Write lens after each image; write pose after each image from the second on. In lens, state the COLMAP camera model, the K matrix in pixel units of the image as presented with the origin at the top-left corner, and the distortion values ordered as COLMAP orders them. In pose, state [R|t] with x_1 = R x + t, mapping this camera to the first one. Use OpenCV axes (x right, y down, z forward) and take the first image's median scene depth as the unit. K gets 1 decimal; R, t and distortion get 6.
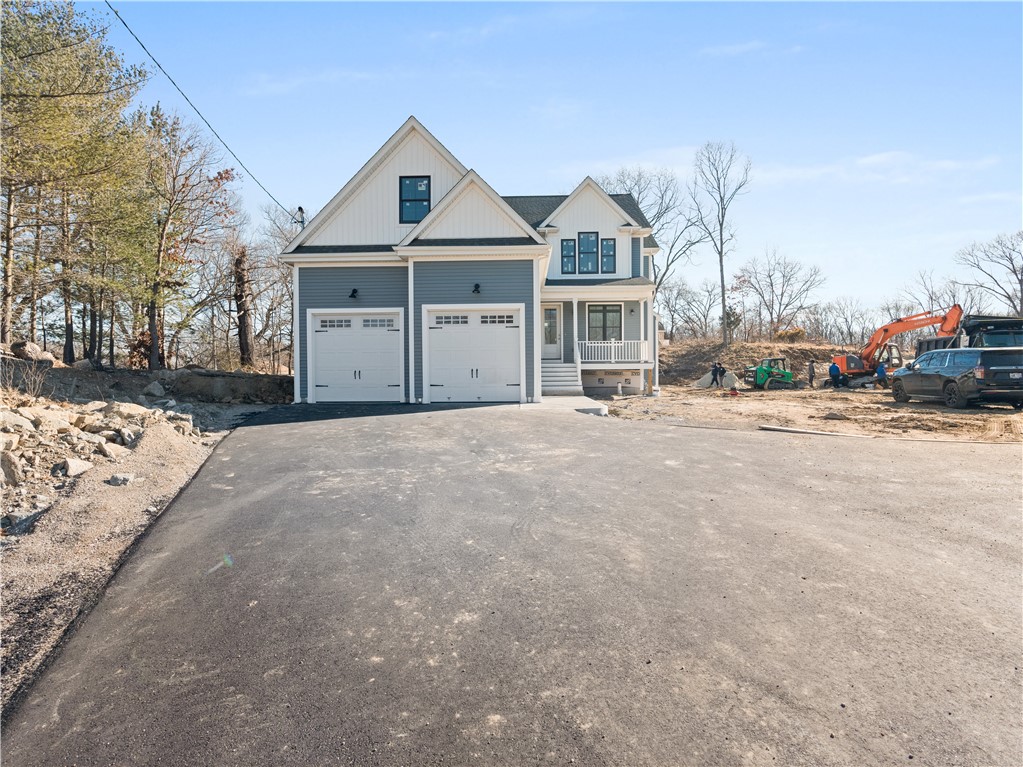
lens RADIAL K [[516.8, 0, 511.4], [0, 516.8, 381.6], [0, 0, 1]] dist [-0.003450, 0.000812]
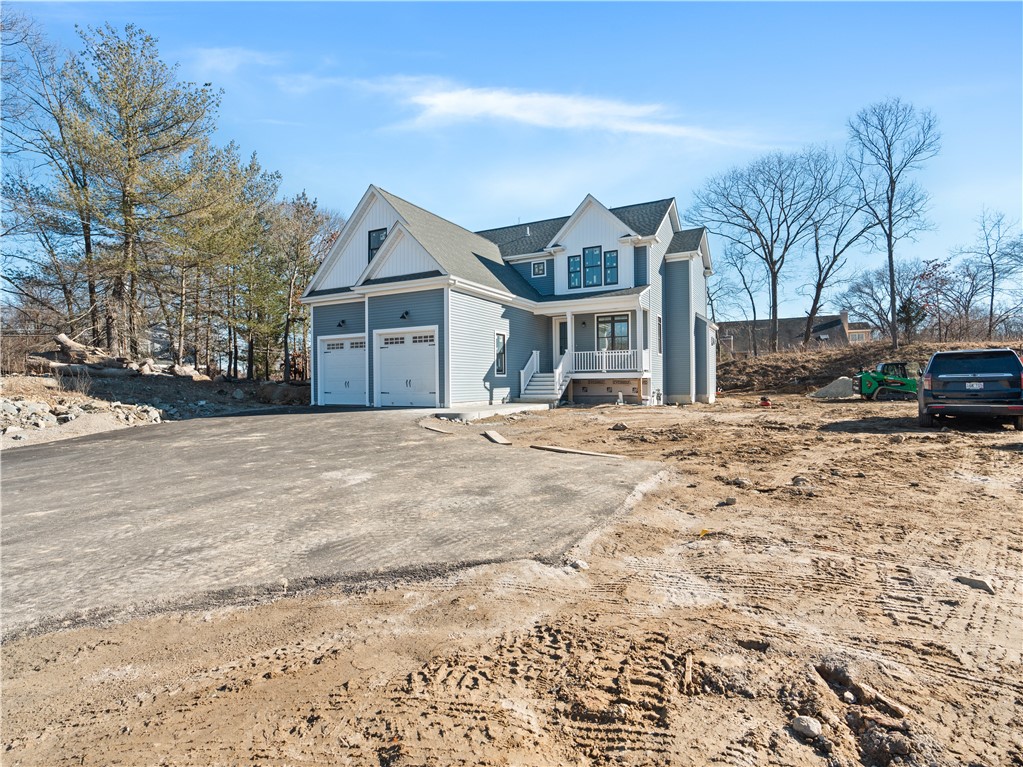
lens RADIAL K [[516.8, 0, 515.1], [0, 516.8, 382.9], [0, 0, 1]] dist [-0.003450, 0.000812]
pose [[0.903356, -0.001335, -0.428890, 0.550757], [-0.003510, 0.999939, -0.010506, -0.003959], [0.428878, 0.010996, 0.903296, -0.006576]]
